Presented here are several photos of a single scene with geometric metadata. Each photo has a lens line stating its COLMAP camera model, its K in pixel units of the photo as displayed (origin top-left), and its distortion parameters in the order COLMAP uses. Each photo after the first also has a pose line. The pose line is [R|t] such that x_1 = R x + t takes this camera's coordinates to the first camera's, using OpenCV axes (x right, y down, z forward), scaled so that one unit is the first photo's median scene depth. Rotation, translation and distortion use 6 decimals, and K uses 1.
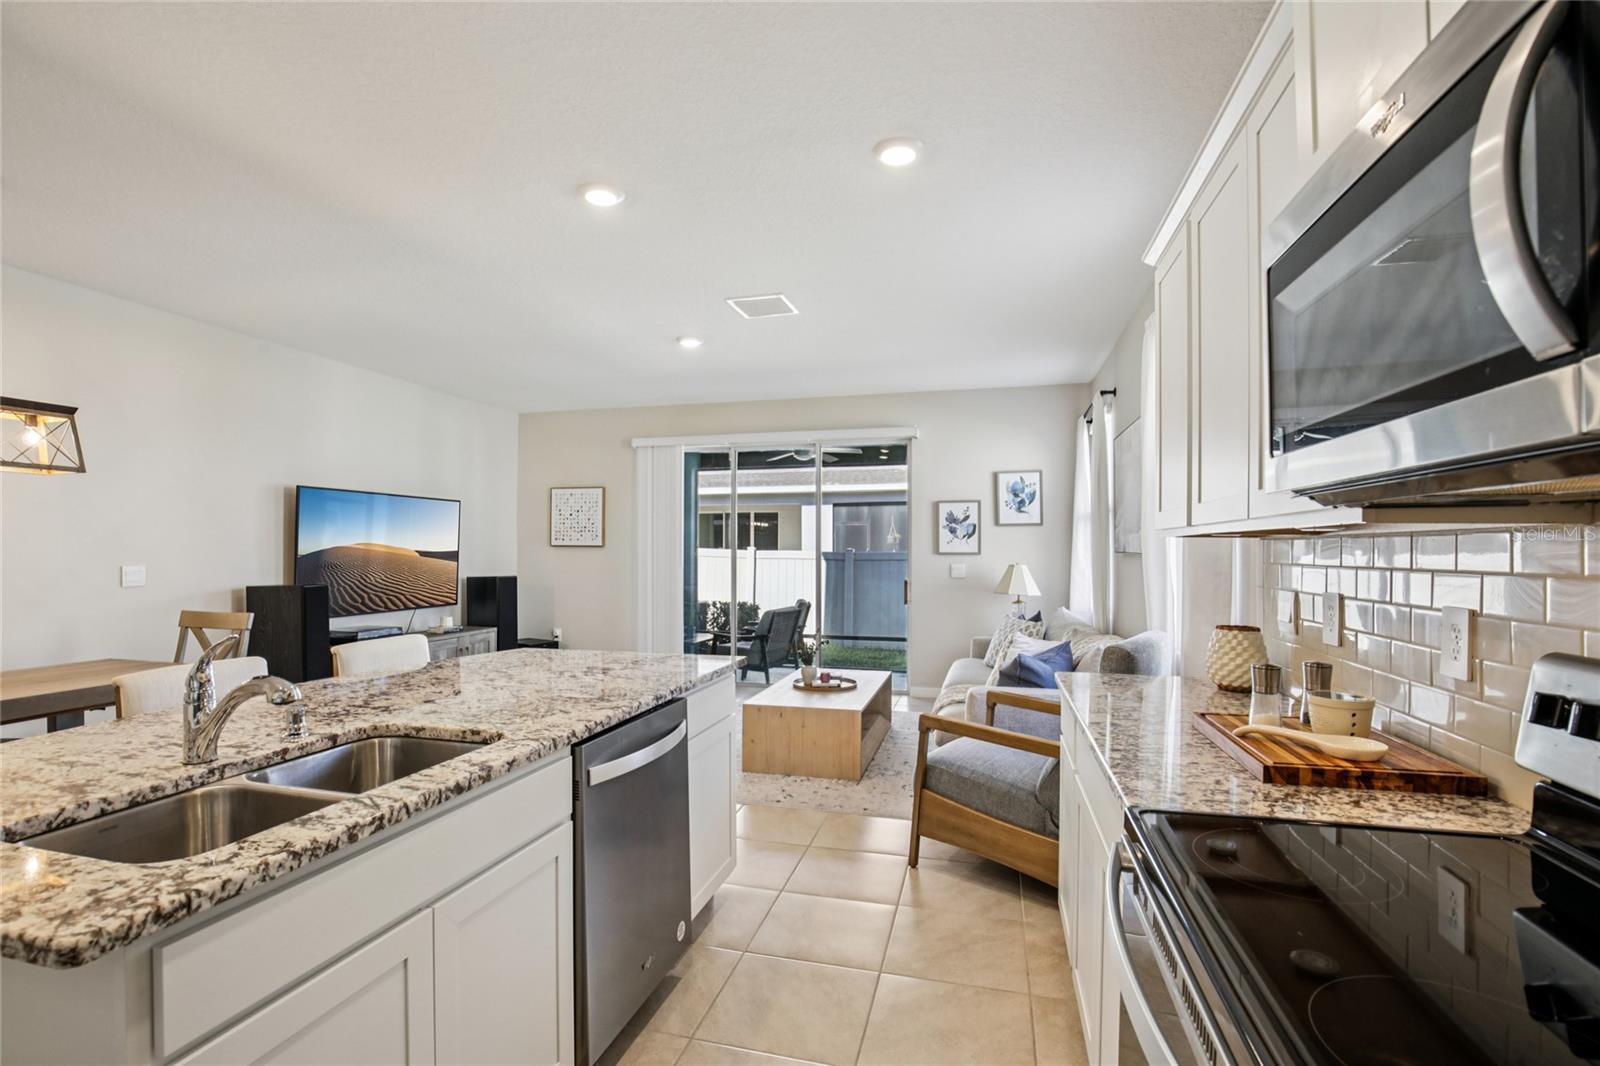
lens RADIAL K [[733.8, 0, 793.2], [0, 733.8, 556.0], [0, 0, 1]] dist [-0.029009, 0.006208]
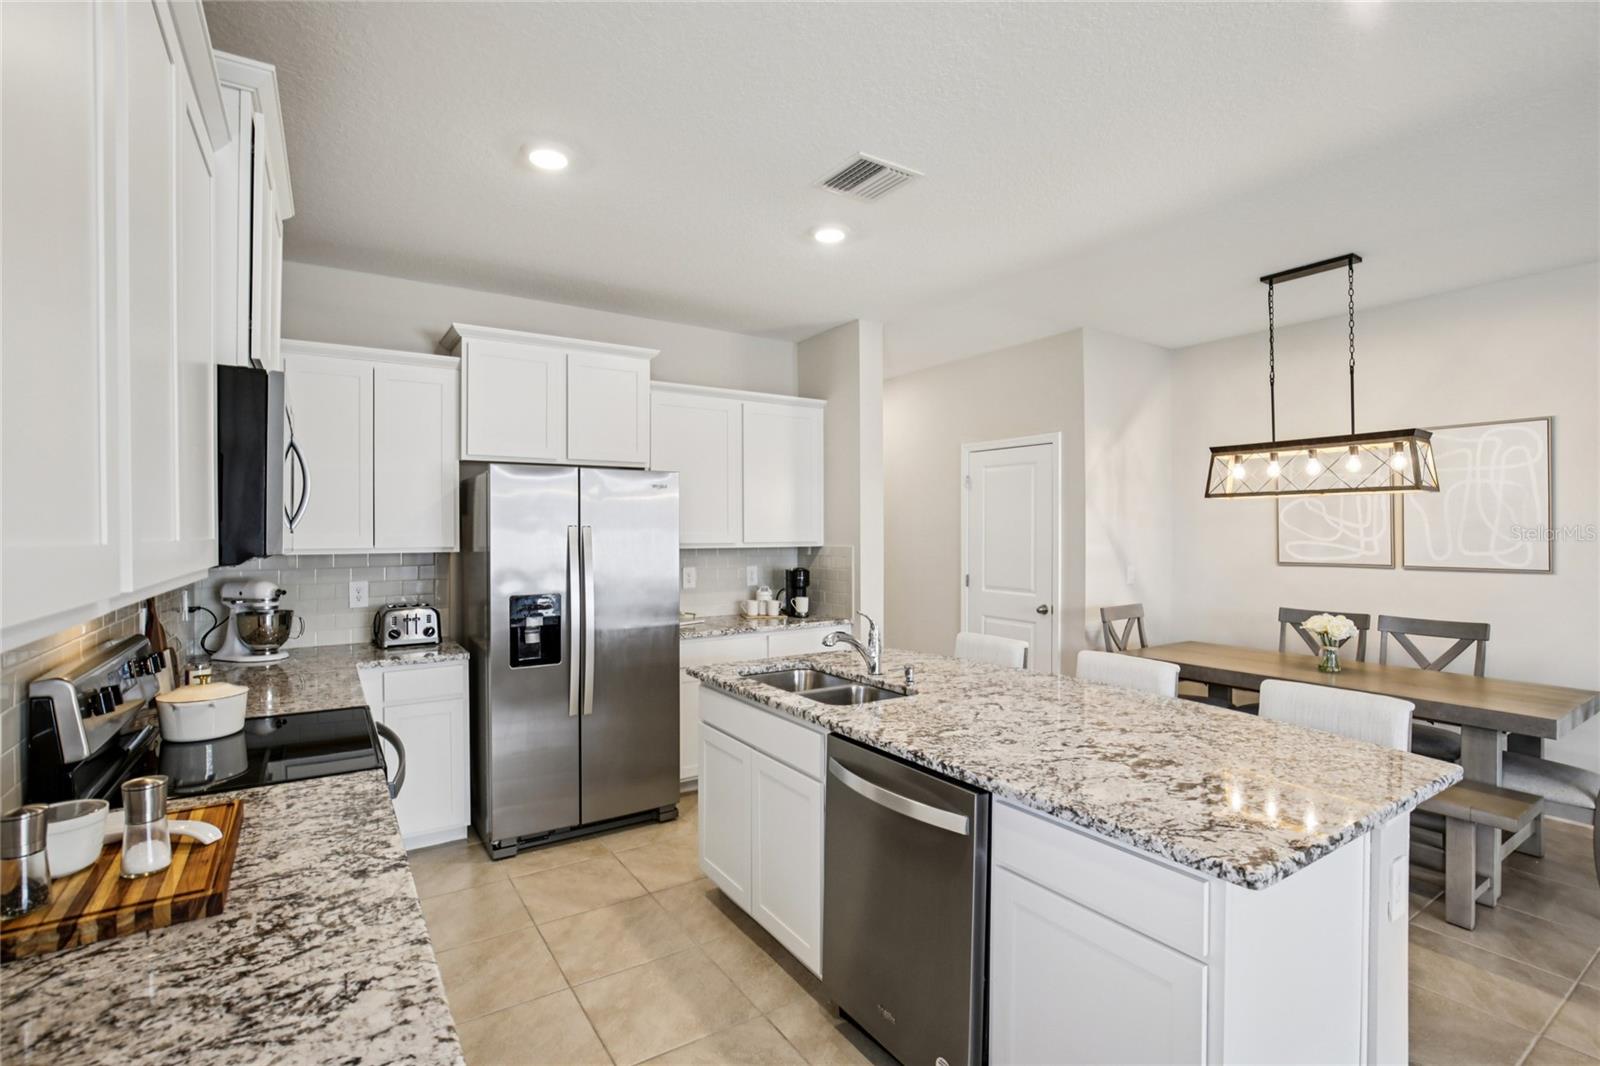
lens RADIAL K [[741.9, 0, 800.9], [0, 741.9, 549.0], [0, 0, 1]] dist [-0.025358, 0.007610]
pose [[-0.667726, 0.016020, -0.744235, 0.186446], [-0.005129, 0.999646, 0.026120, -0.025294], [0.744389, 0.021259, -0.667407, 0.487121]]
